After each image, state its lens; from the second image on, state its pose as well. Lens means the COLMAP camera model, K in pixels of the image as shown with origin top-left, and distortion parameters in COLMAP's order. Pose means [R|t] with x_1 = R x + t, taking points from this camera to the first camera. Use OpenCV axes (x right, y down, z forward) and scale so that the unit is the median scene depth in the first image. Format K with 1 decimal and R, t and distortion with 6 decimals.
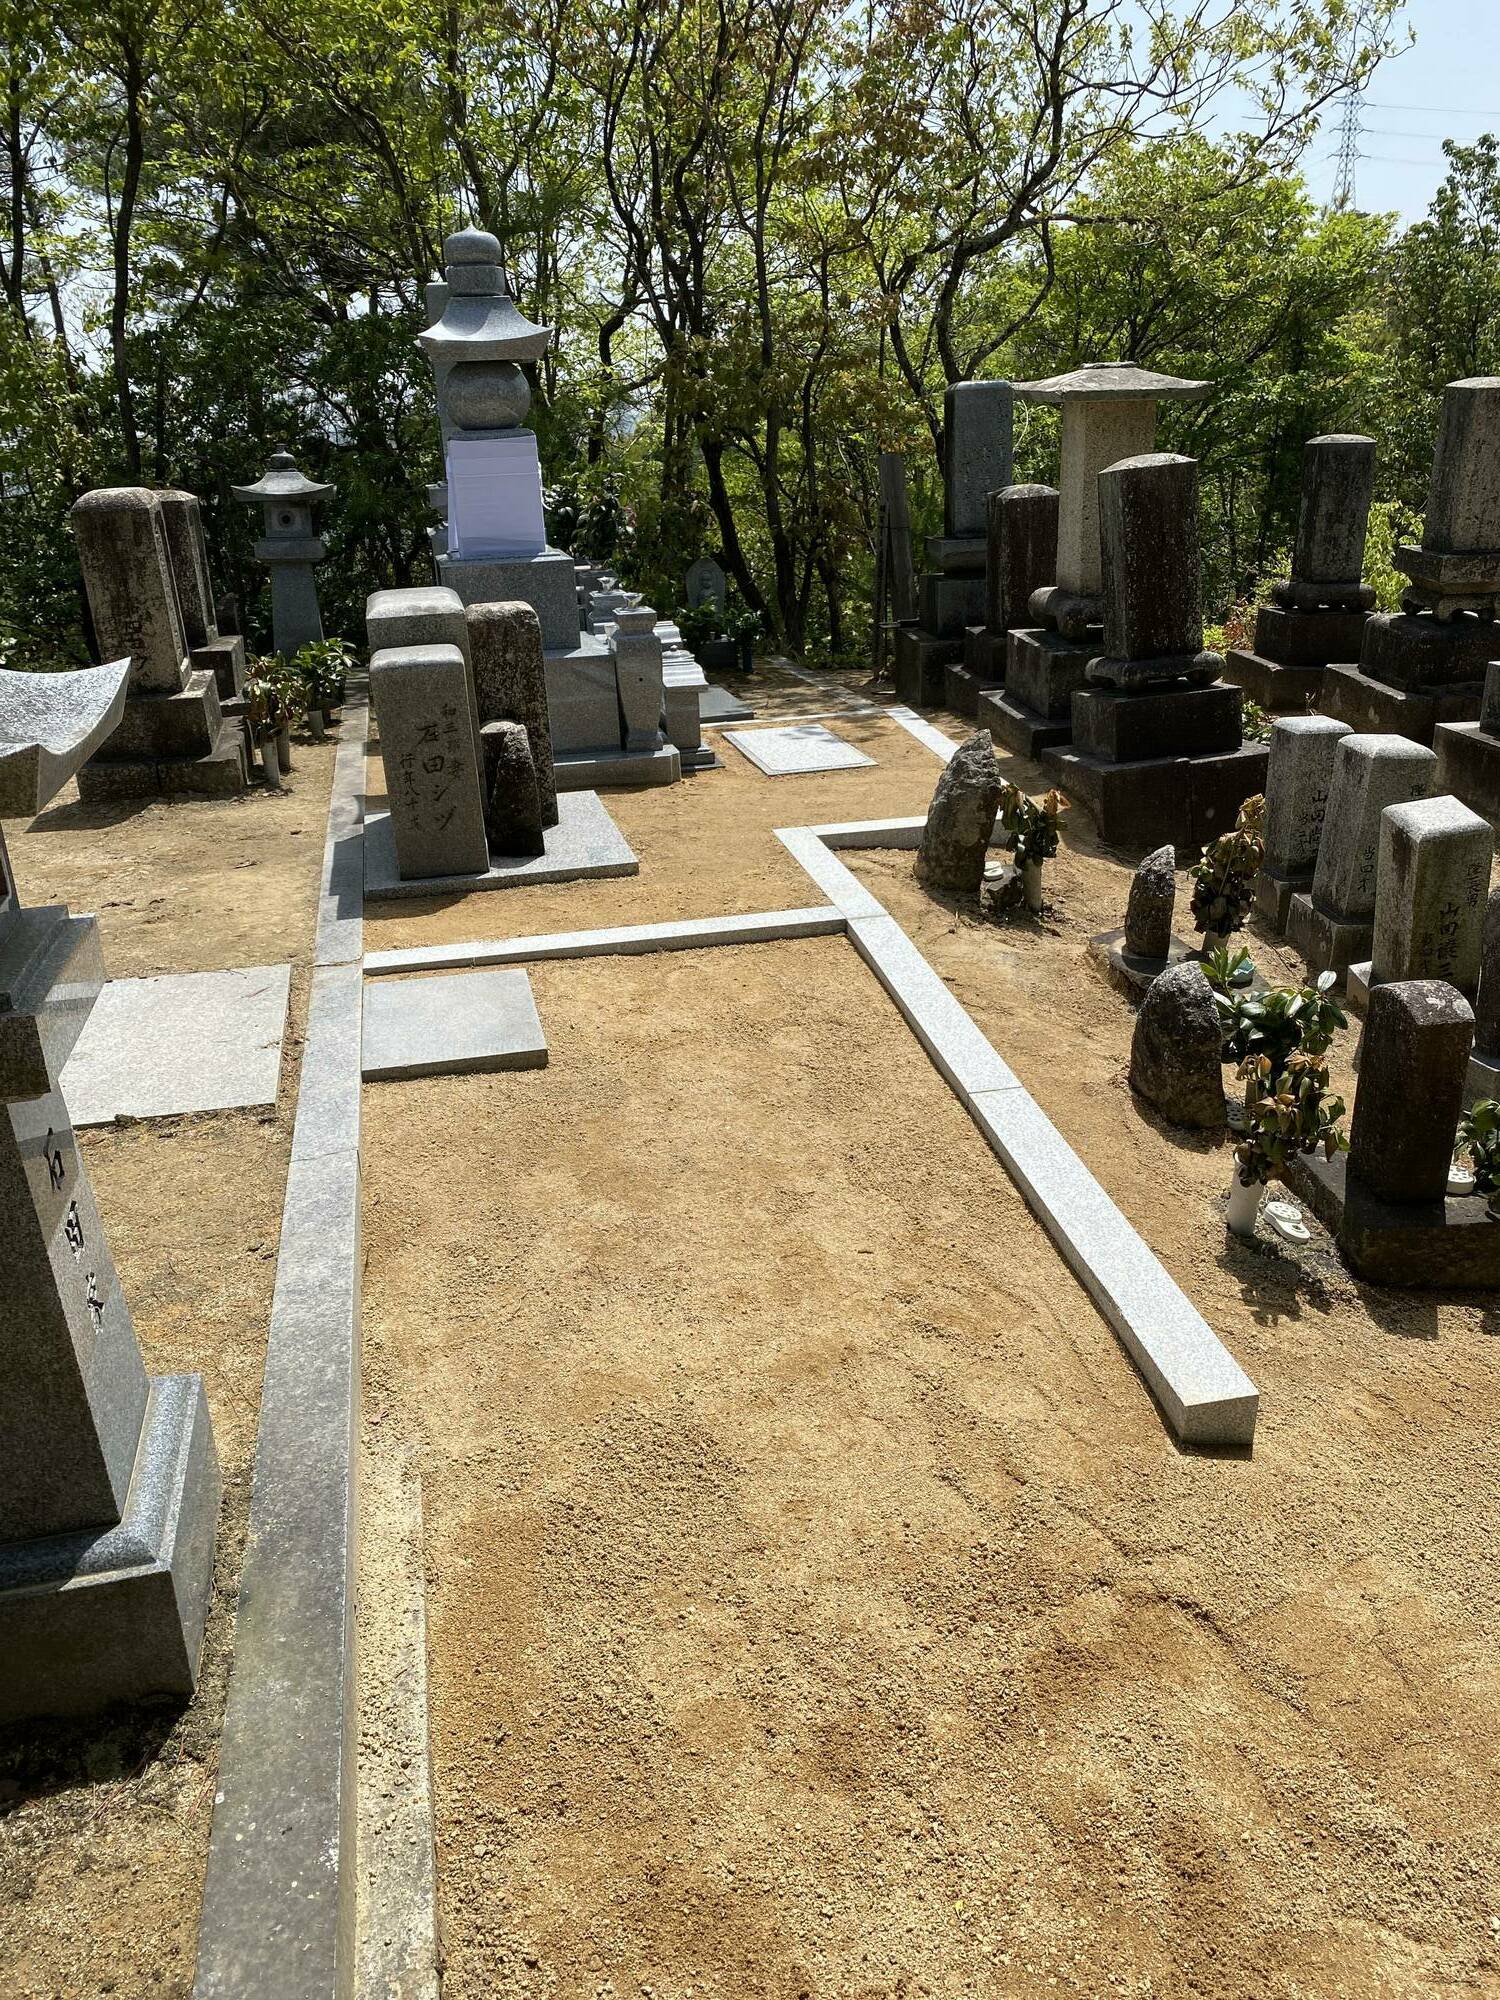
lens RADIAL K [[1501.5, 0, 750.9], [0, 1501.5, 999.8], [0, 0, 1]] dist [0.004520, -0.006738]
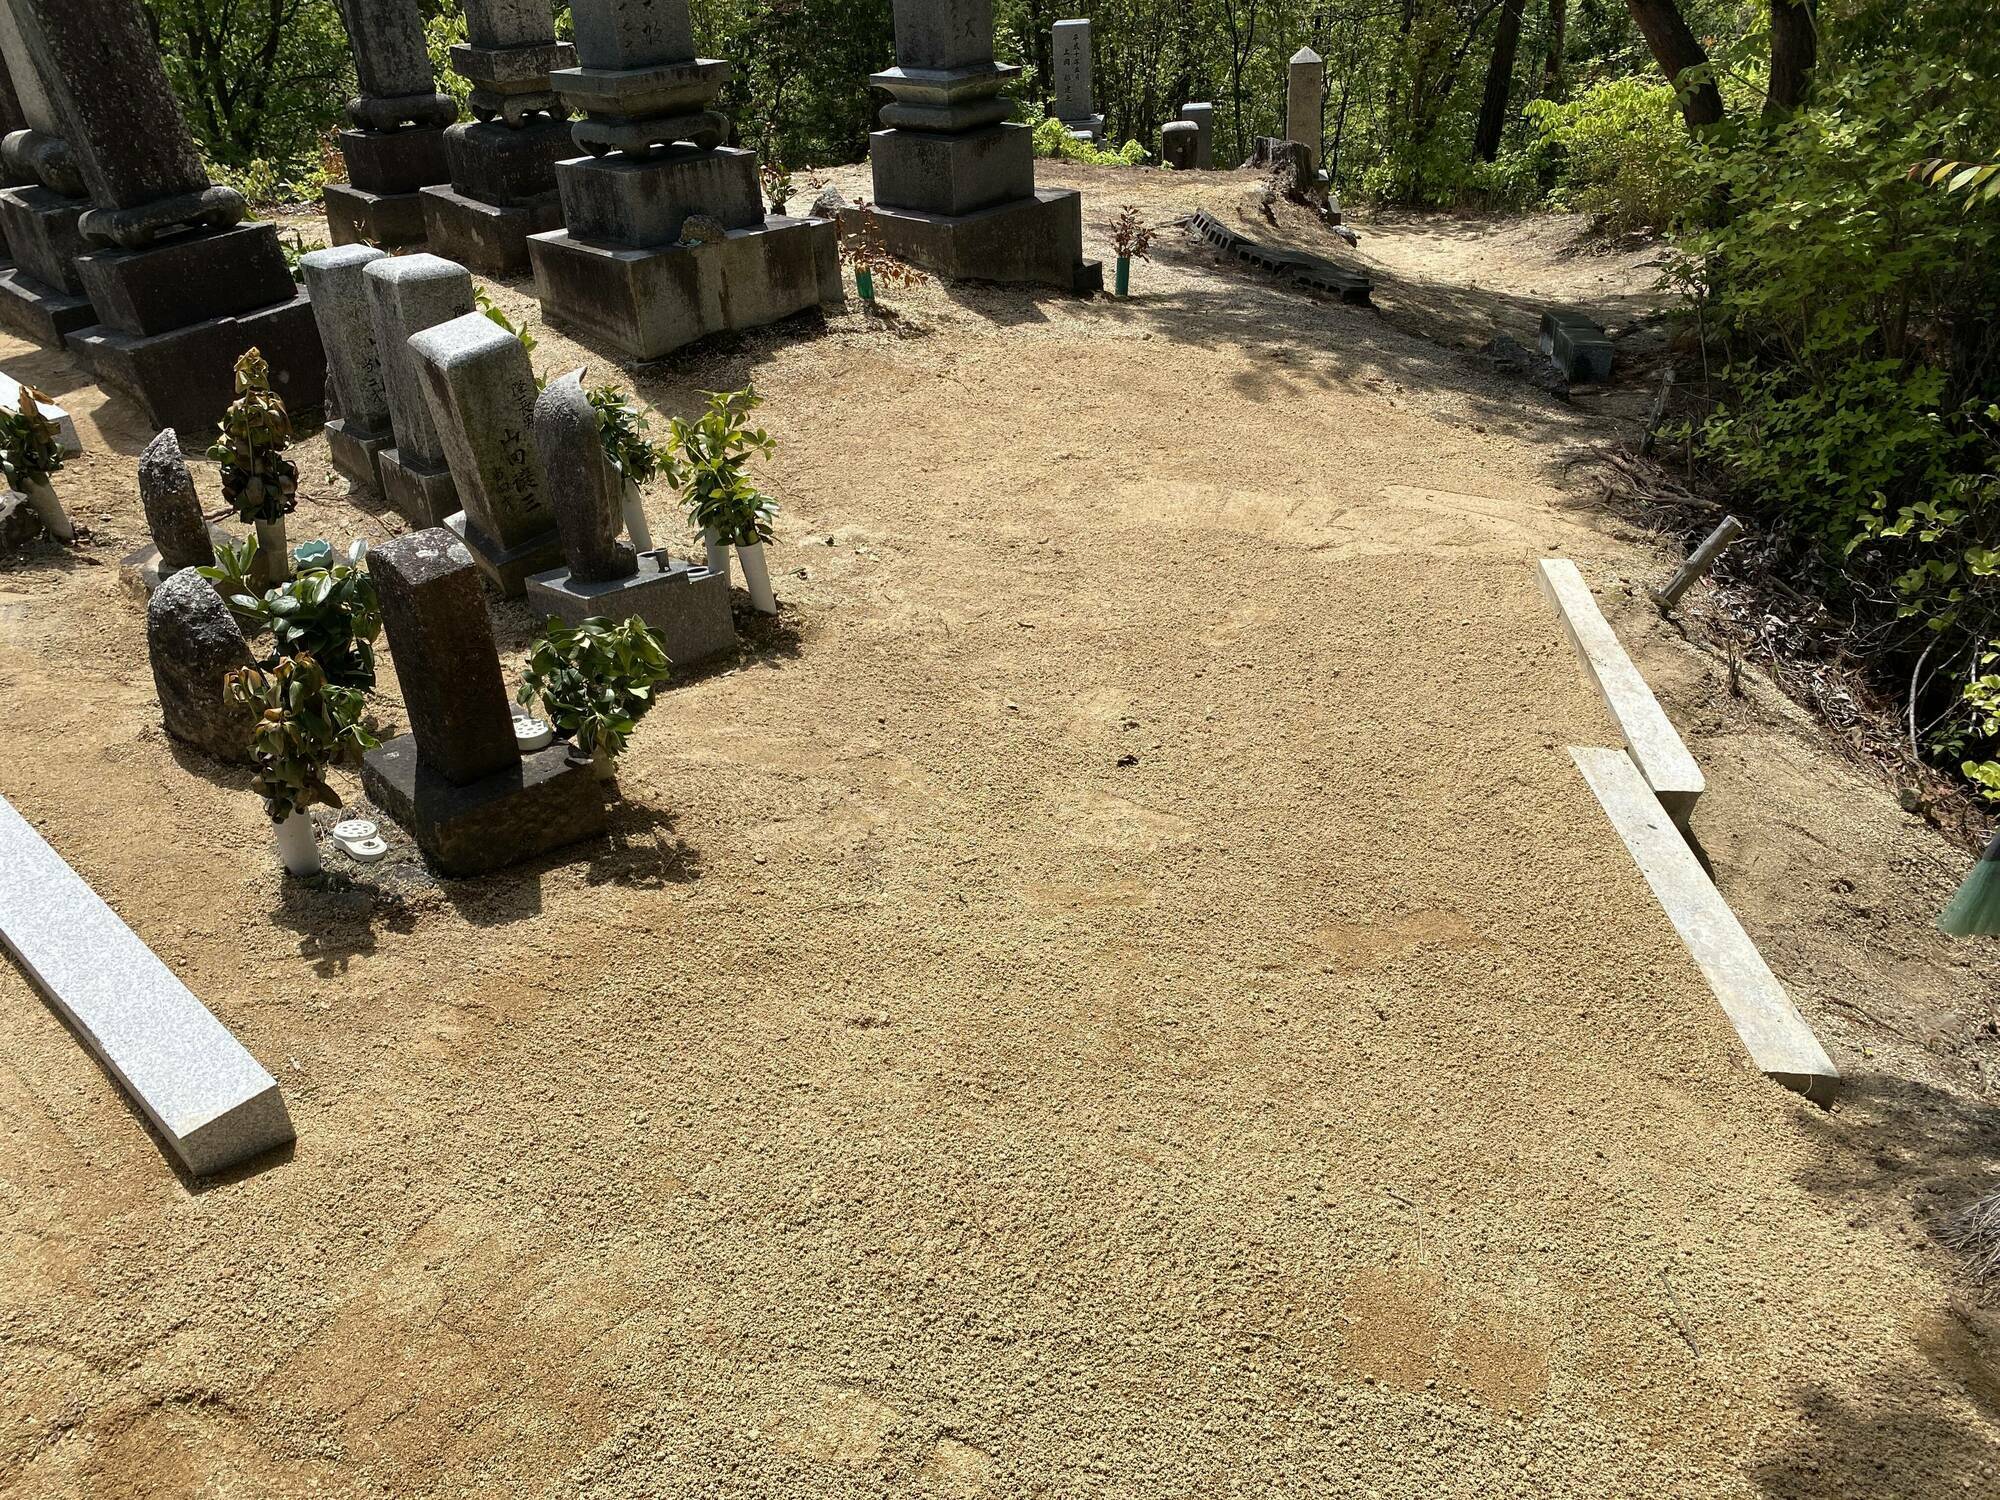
lens RADIAL K [[1501.5, 0, 1002.9], [0, 1501.5, 751.5], [0, 0, 1]] dist [0.004520, -0.006738]
pose [[0.799850, -0.313968, 0.511531, 0.195512], [0.245184, 0.948834, 0.198996, 0.015241], [-0.547836, -0.033748, 0.835905, 0.064663]]
